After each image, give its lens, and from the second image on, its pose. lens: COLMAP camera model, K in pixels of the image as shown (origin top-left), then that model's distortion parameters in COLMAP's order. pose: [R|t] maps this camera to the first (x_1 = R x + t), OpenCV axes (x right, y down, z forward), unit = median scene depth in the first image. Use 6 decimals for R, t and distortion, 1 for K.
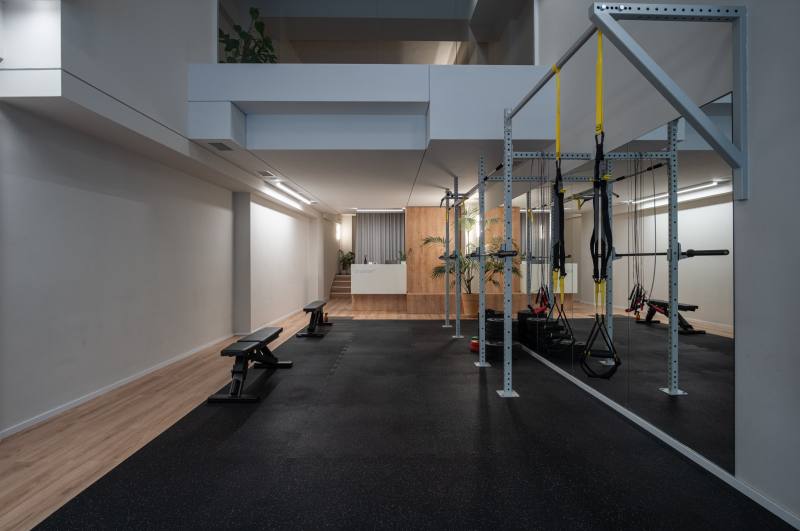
lens RADIAL K [[415.0, 0, 396.7], [0, 415.0, 264.0], [0, 0, 1]] dist [-0.003437, -0.000506]
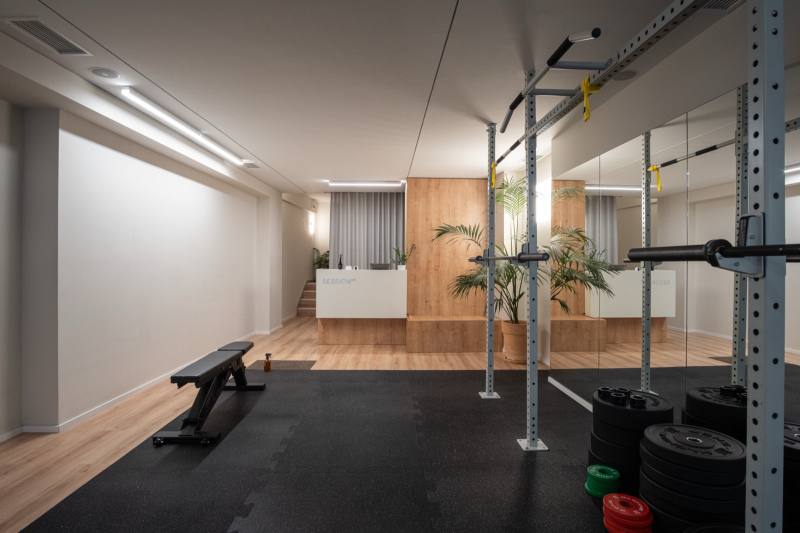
lens RADIAL K [[415.0, 0, 396.2], [0, 415.0, 267.1], [0, 0, 1]] dist [-0.003437, -0.000506]
pose [[0.999917, 0.007065, 0.010813, 0.000974], [-0.007096, 0.999971, 0.002844, -0.005288], [-0.010793, -0.002920, 0.999937, 0.384850]]
